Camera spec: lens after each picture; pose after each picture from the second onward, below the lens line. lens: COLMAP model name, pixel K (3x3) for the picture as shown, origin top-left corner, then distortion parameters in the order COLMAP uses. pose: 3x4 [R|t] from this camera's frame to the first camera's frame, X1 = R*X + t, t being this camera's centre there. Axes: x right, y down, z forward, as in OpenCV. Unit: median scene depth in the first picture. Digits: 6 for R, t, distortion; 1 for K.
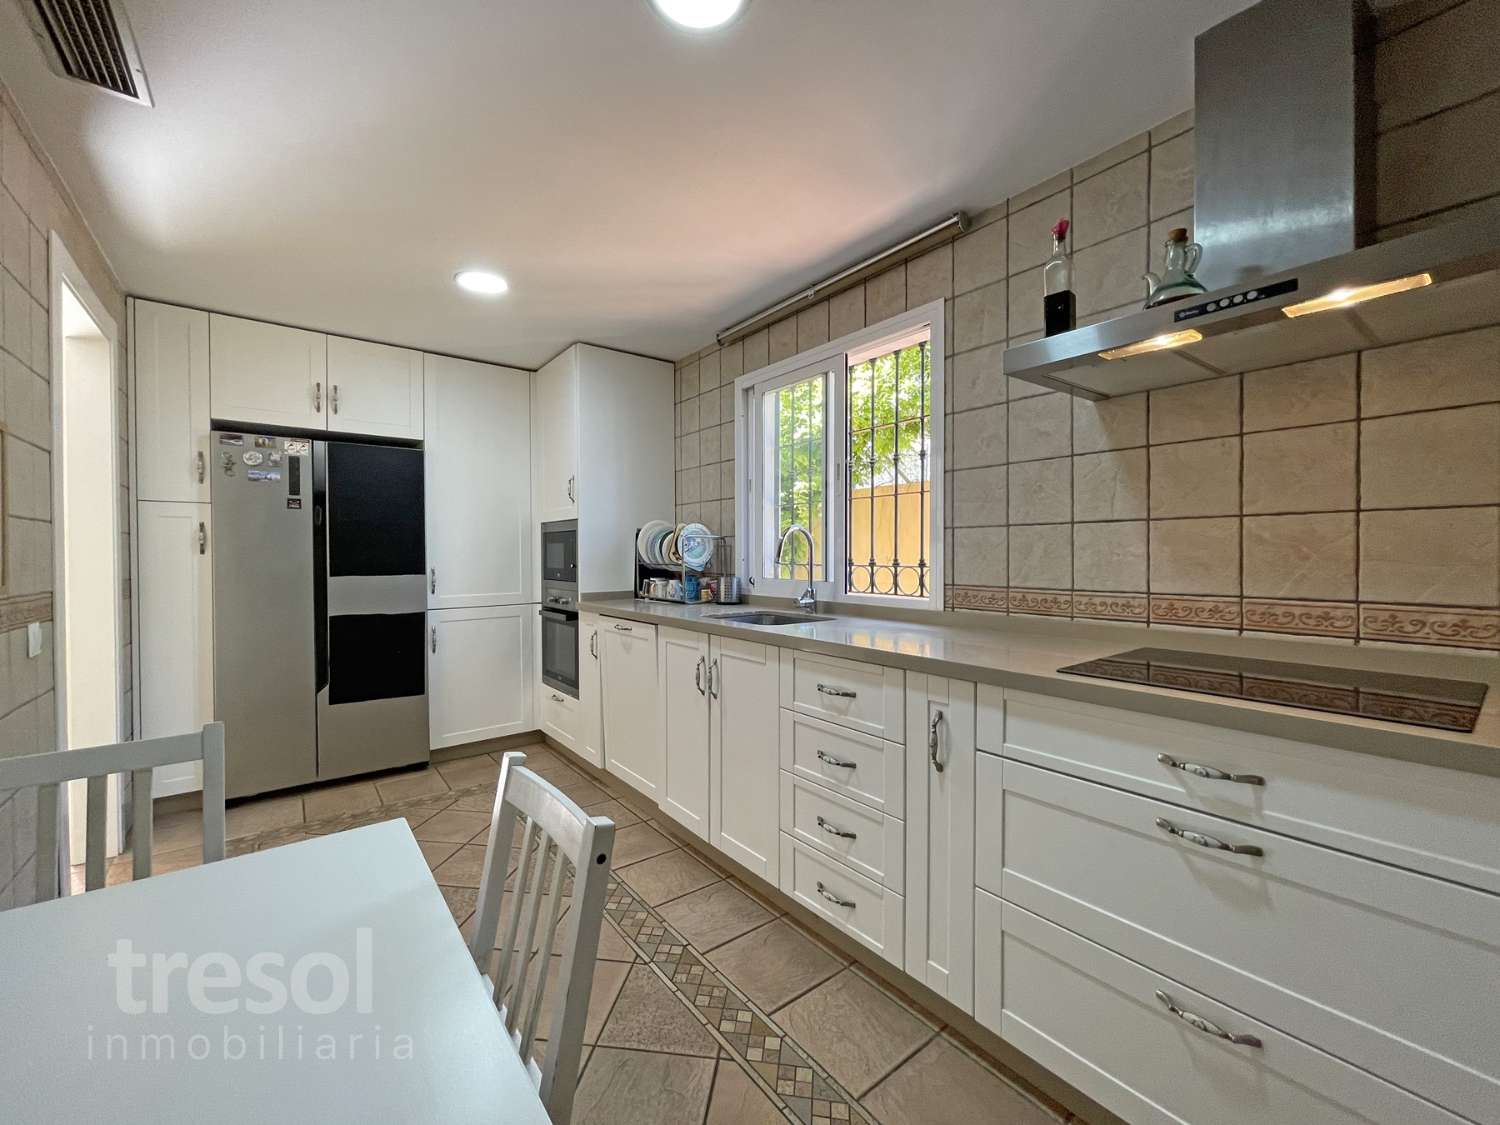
lens RADIAL K [[610.5, 0, 740.9], [0, 610.5, 558.9], [0, 0, 1]] dist [0.004787, -0.000147]
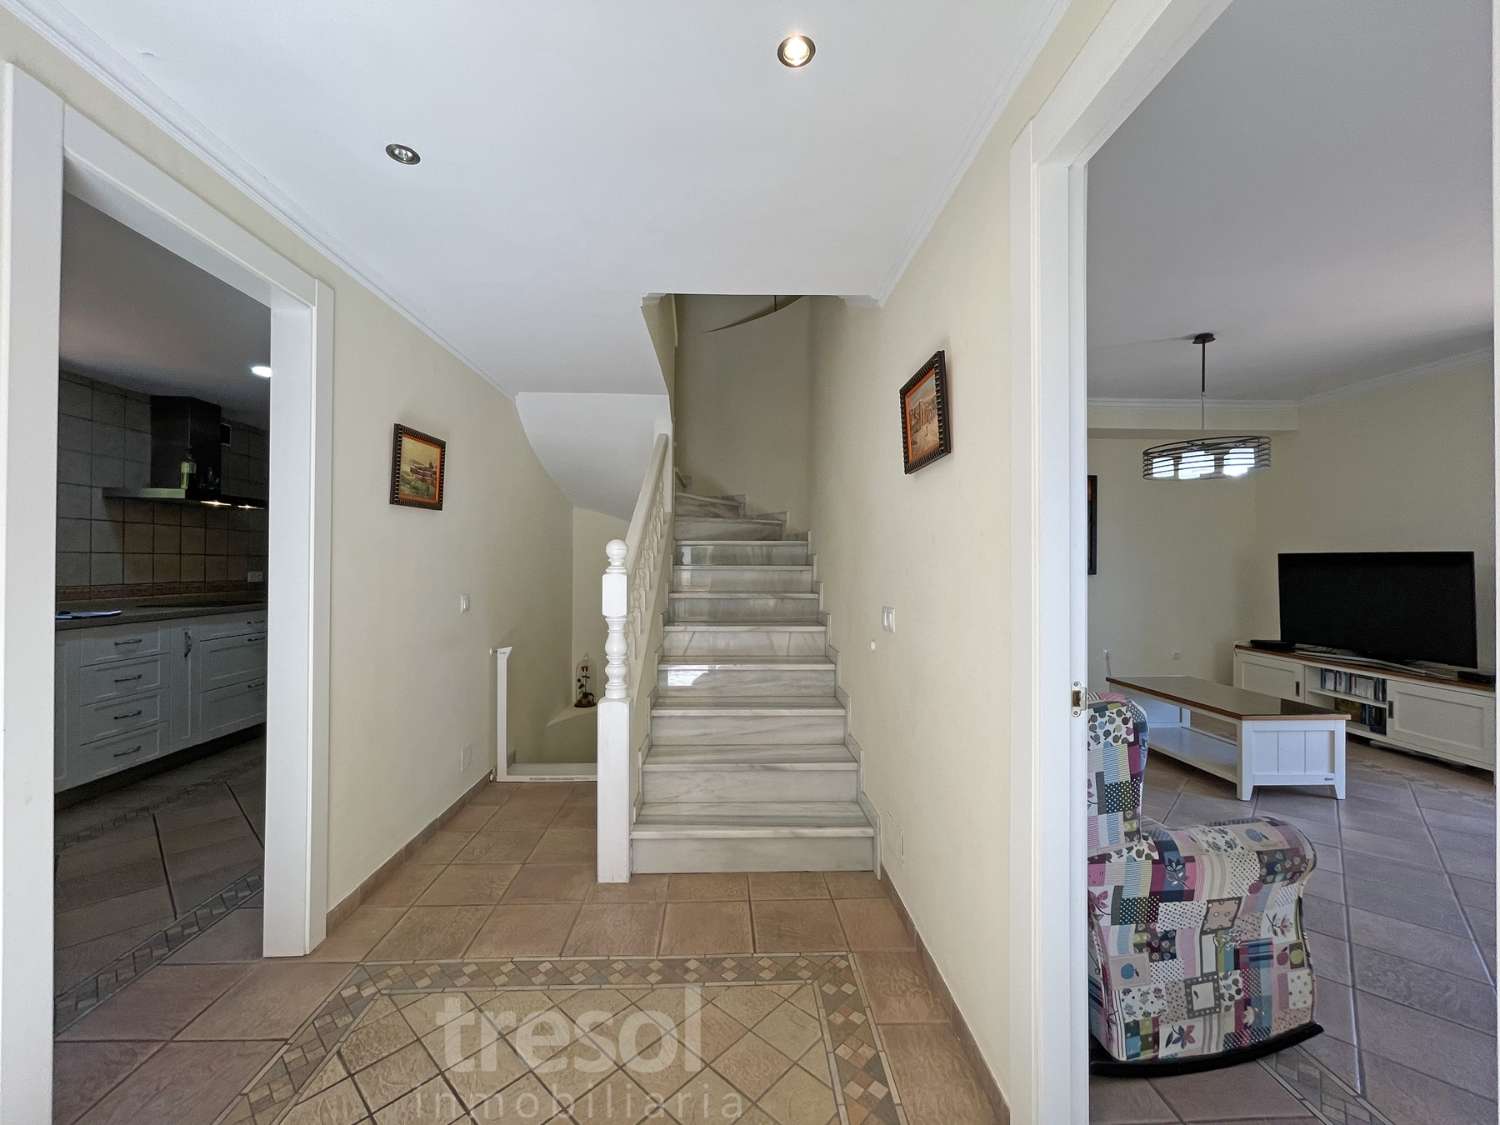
lens RADIAL K [[610.5, 0, 738.7], [0, 610.5, 566.1], [0, 0, 1]] dist [0.004787, -0.000147]
pose [[-0.806706, -0.006113, 0.590921, -1.983354], [-0.001750, 0.999967, 0.007956, -0.028899], [-0.590950, 0.005384, -0.806690, 1.128316]]
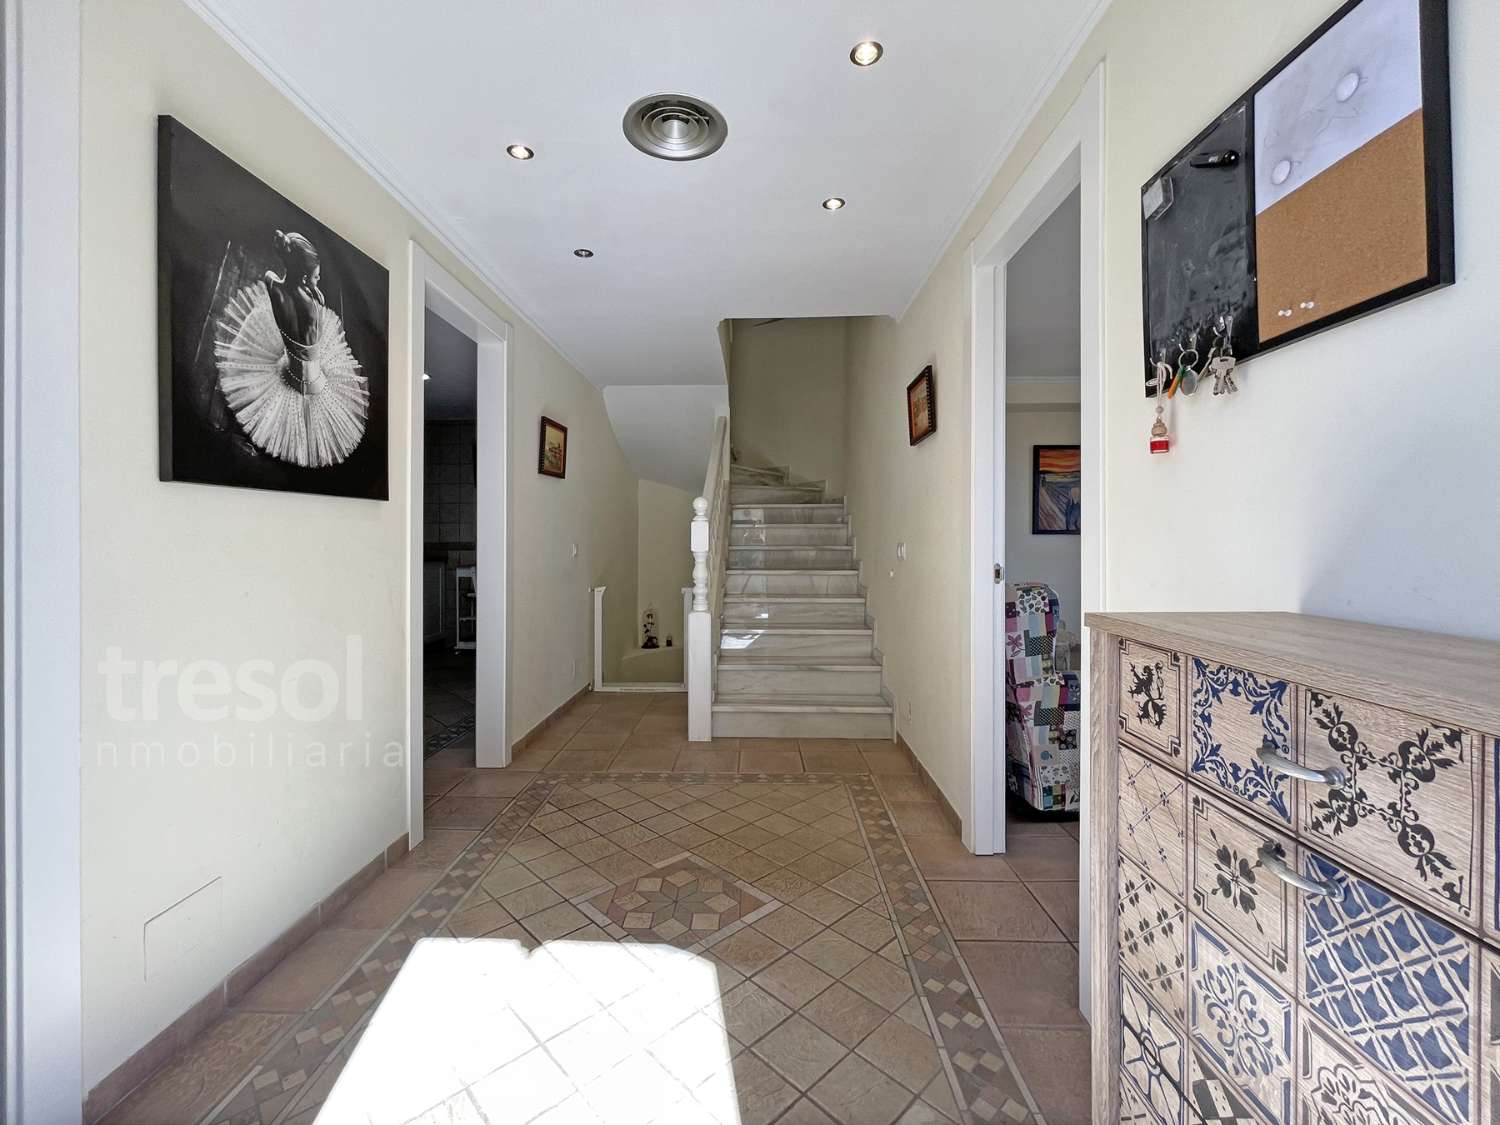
lens RADIAL K [[610.5, 0, 713.3], [0, 610.5, 548.6], [0, 0, 1]] dist [0.004787, -0.000147]
pose [[-0.746069, -0.013219, 0.665737, -2.173592], [-0.001928, 0.999842, 0.017692, 0.029720], [-0.665866, 0.011916, -0.745977, 1.457709]]
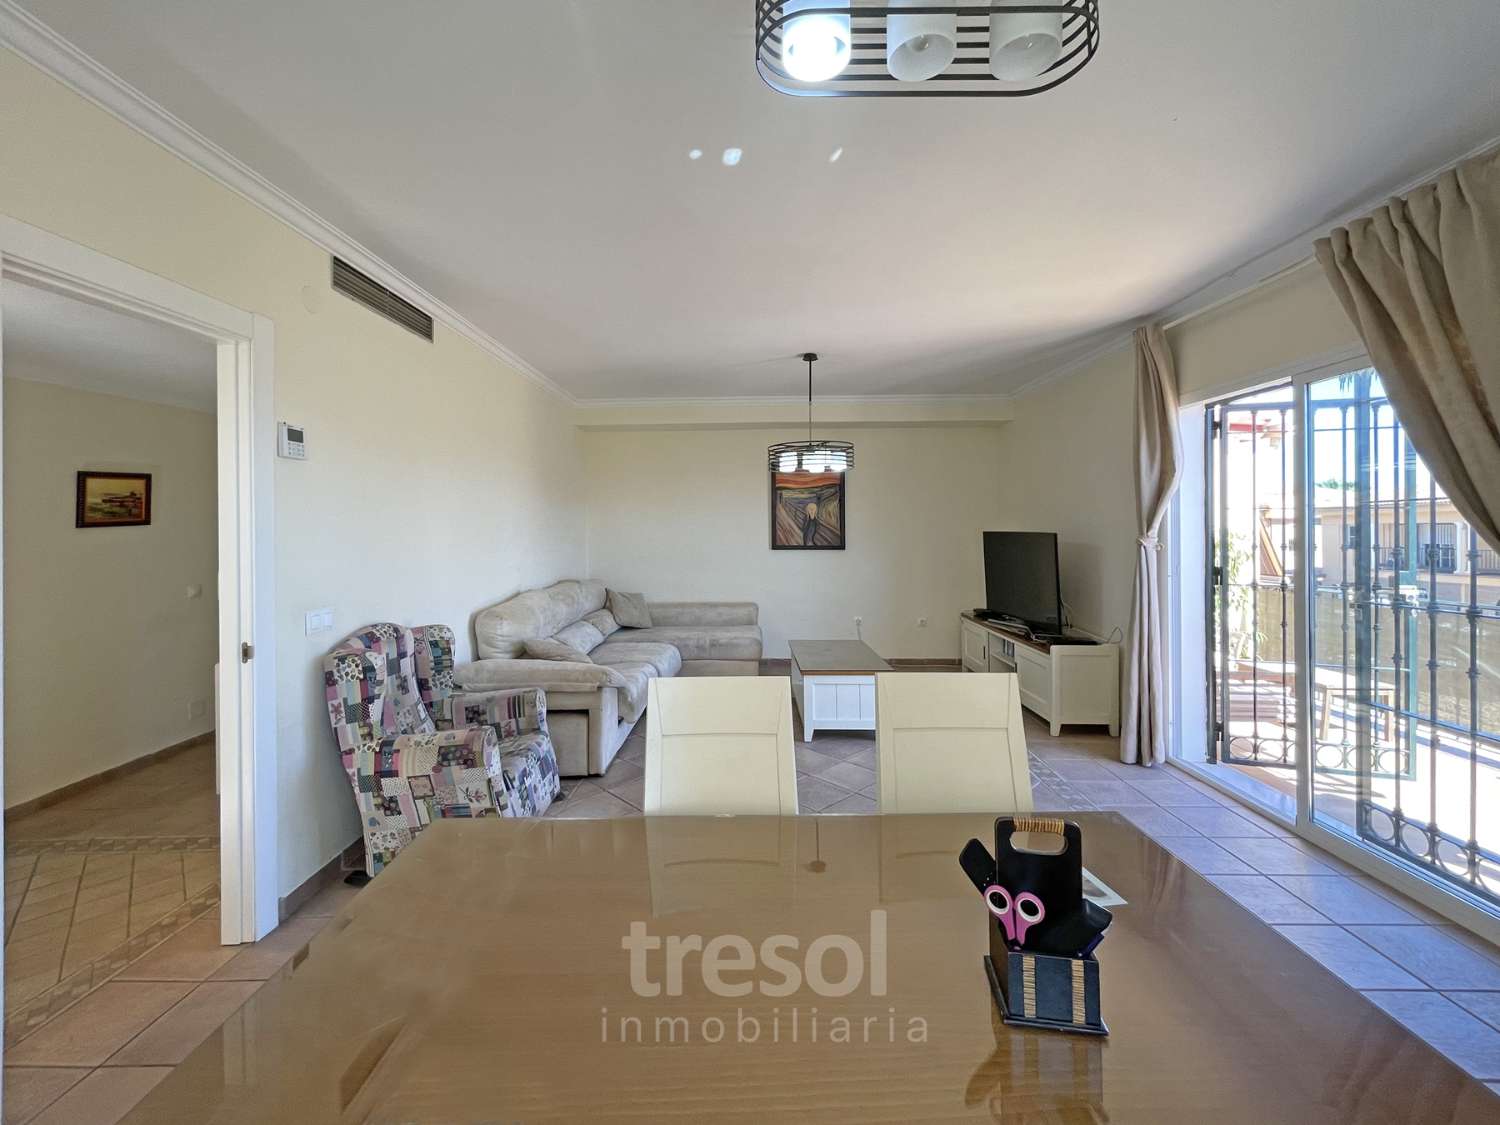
lens RADIAL K [[610.5, 0, 783.9], [0, 610.5, 547.0], [0, 0, 1]] dist [0.004787, -0.000147]
pose [[-0.780732, -0.008537, 0.624808, -2.980343], [0.018313, 0.999165, 0.036534, -0.077315], [-0.624598, 0.039966, -0.779923, 0.767912]]
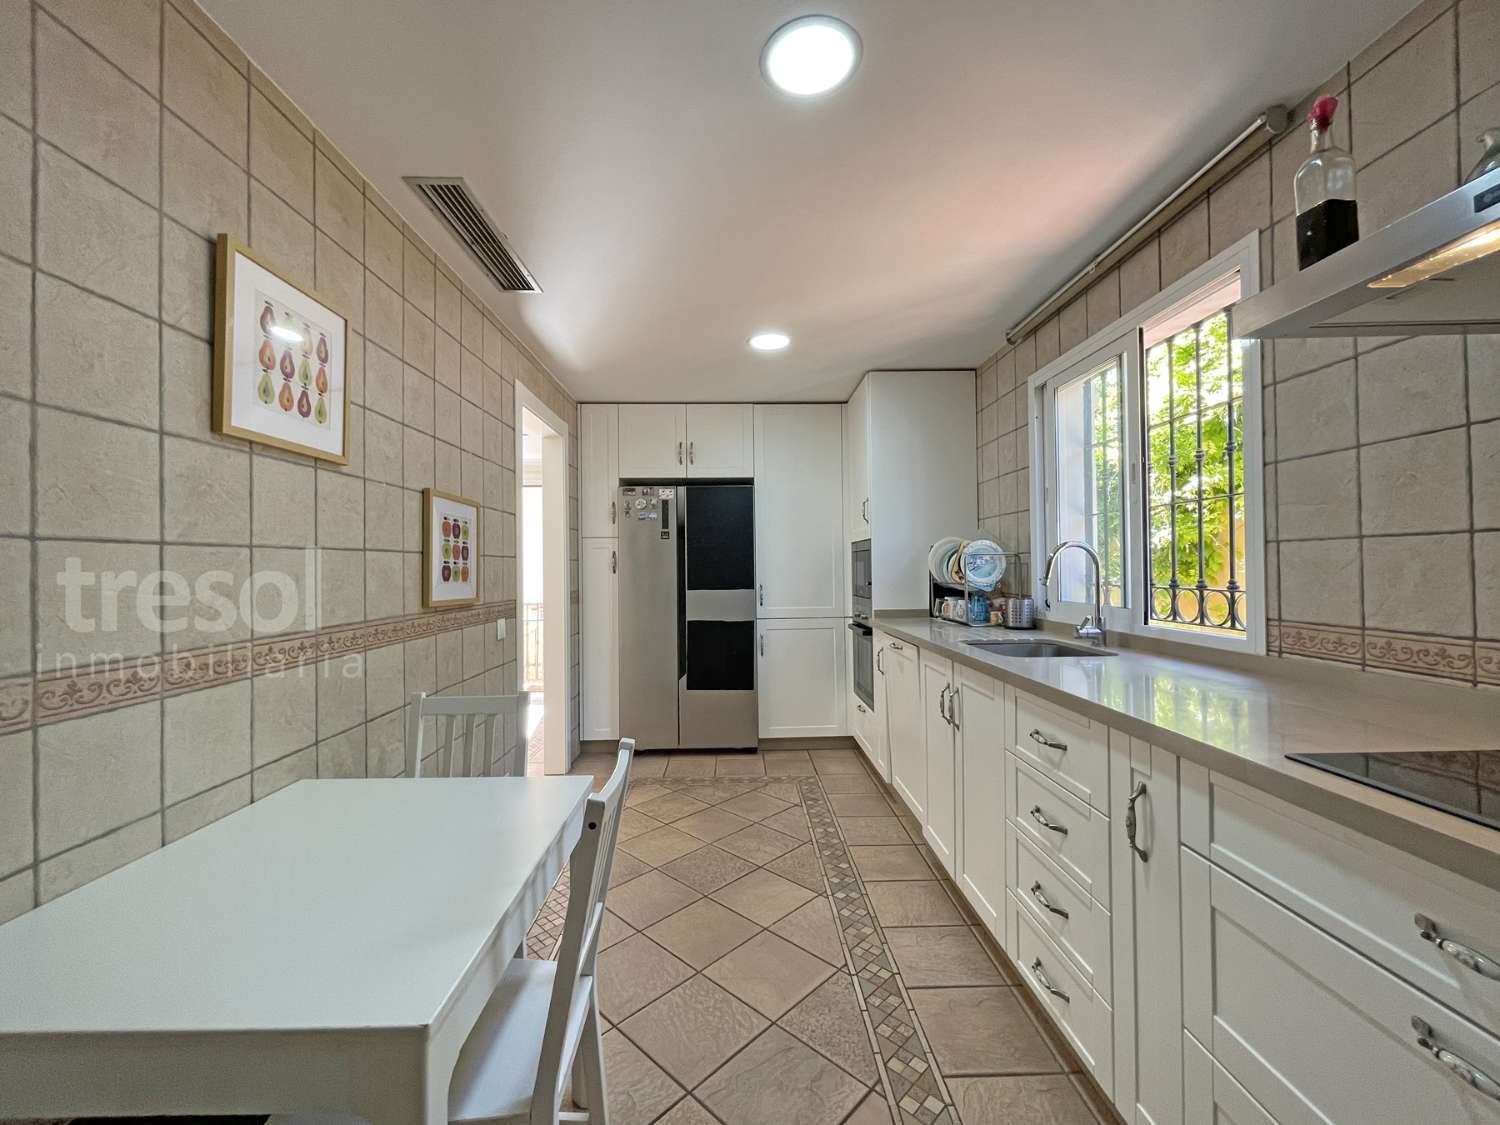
lens RADIAL K [[610.5, 0, 742.3], [0, 610.5, 559.8], [0, 0, 1]] dist [0.004787, -0.000147]
pose [[0.805637, -0.013221, -0.592263, 0.256539], [0.003369, 0.999837, -0.017736, -0.017239], [0.592401, 0.012294, 0.805550, 0.041005]]
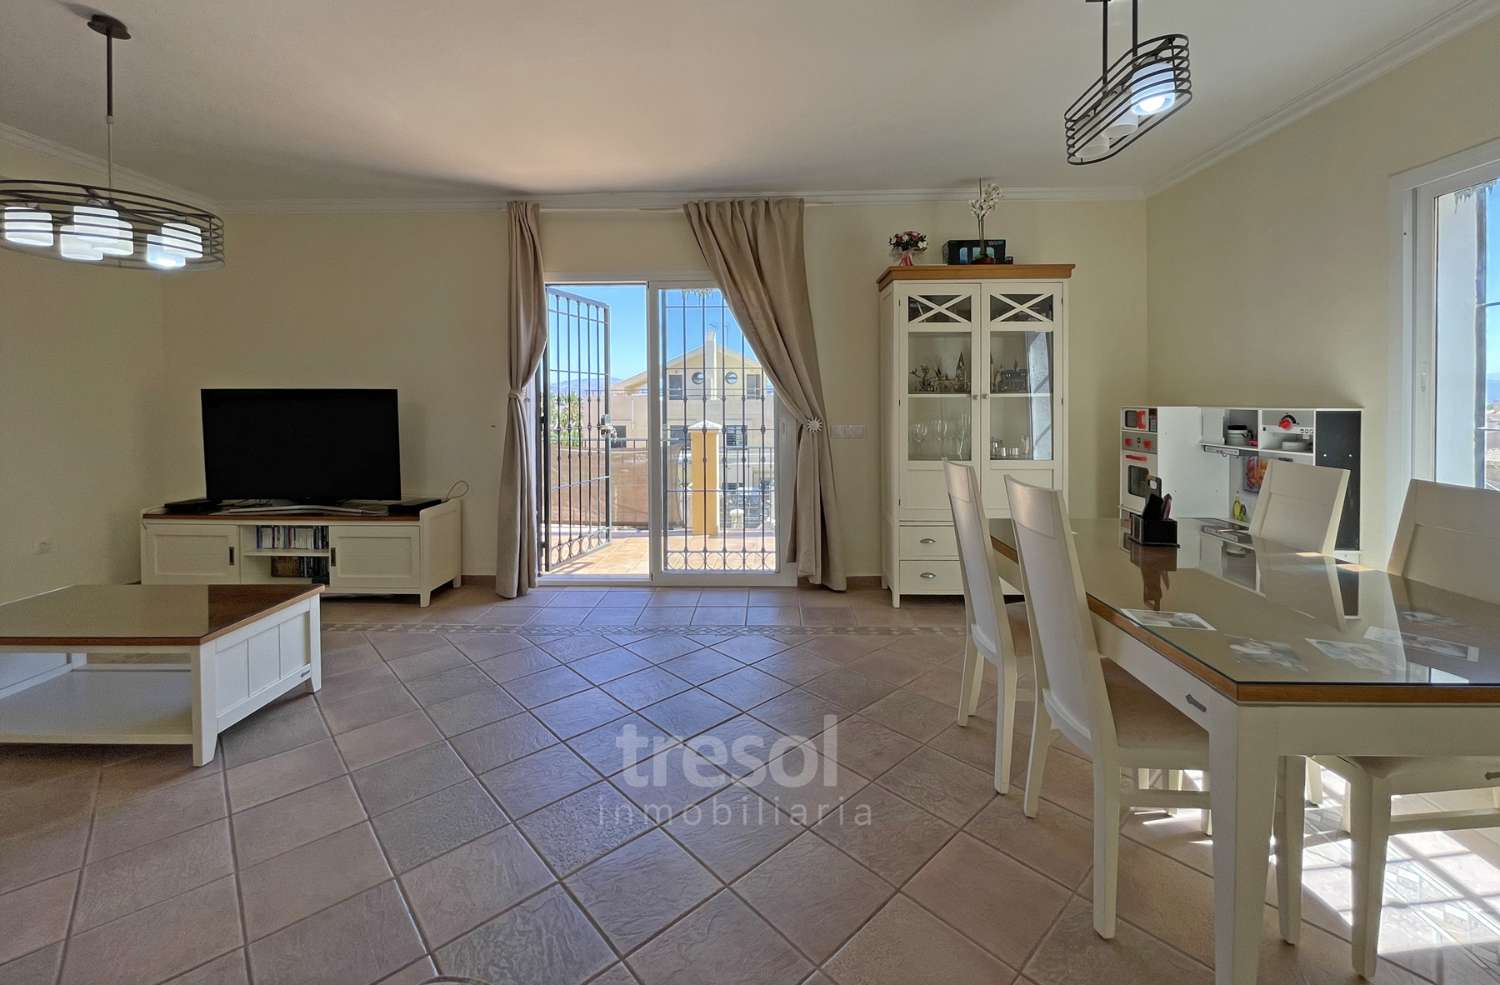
lens RADIAL K [[644.2, 0, 764.0], [0, 644.2, 415.0], [0, 0, 1]] dist [0.004916, 0.000871]
pose [[-0.658119, 0.029132, -0.752350, -1.927119], [0.005380, 0.999408, 0.033992, -0.038362], [0.752894, 0.018323, -0.657886, 0.616897]]
